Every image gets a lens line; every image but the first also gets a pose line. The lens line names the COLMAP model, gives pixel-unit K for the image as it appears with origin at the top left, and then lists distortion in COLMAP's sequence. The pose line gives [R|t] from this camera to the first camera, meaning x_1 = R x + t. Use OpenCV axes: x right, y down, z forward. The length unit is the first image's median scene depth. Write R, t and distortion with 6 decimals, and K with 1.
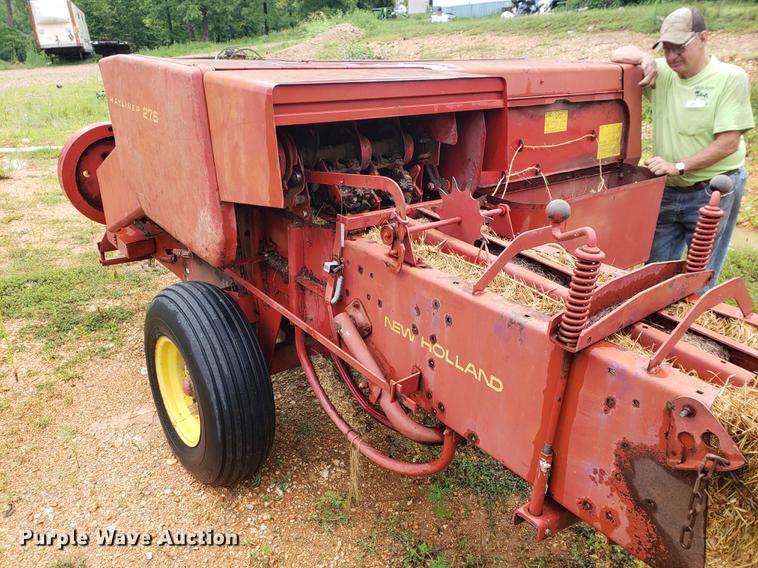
lens RADIAL K [[555.0, 0, 359.9], [0, 555.0, 274.9], [0, 0, 1]] dist [0.025730, 0.003390]
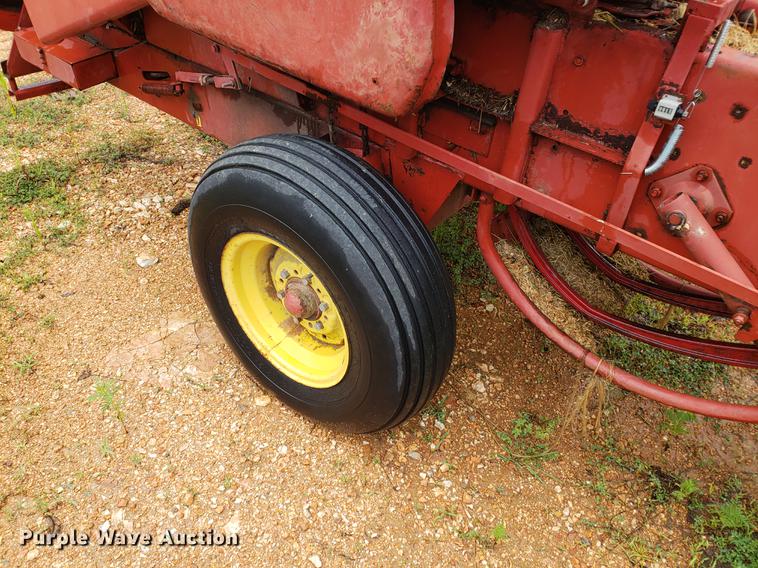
lens RADIAL K [[578.2, 0, 381.5], [0, 578.2, 273.5], [0, 0, 1]] dist [0.082163, -0.094983]
pose [[0.974182, -0.111499, 0.196310, -0.383133], [0.043585, 0.946060, 0.321047, -0.049202], [-0.221517, -0.304203, 0.926494, 0.416189]]
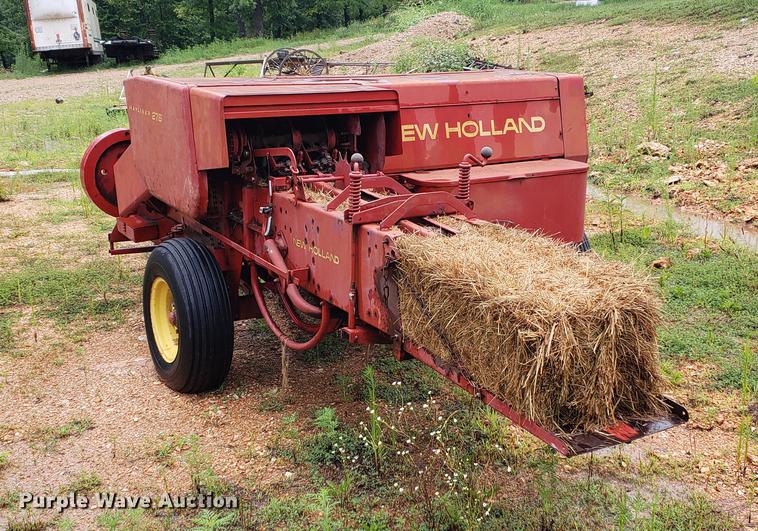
lens RADIAL K [[800.3, 0, 380.8], [0, 800.3, 244.5], [0, 0, 1]] dist [0.199377, -0.529072]
pose [[0.995086, 0.008242, -0.098668, 0.414686], [-0.022568, 0.989178, -0.144974, 0.334837], [0.096405, 0.146488, 0.984504, -0.971296]]
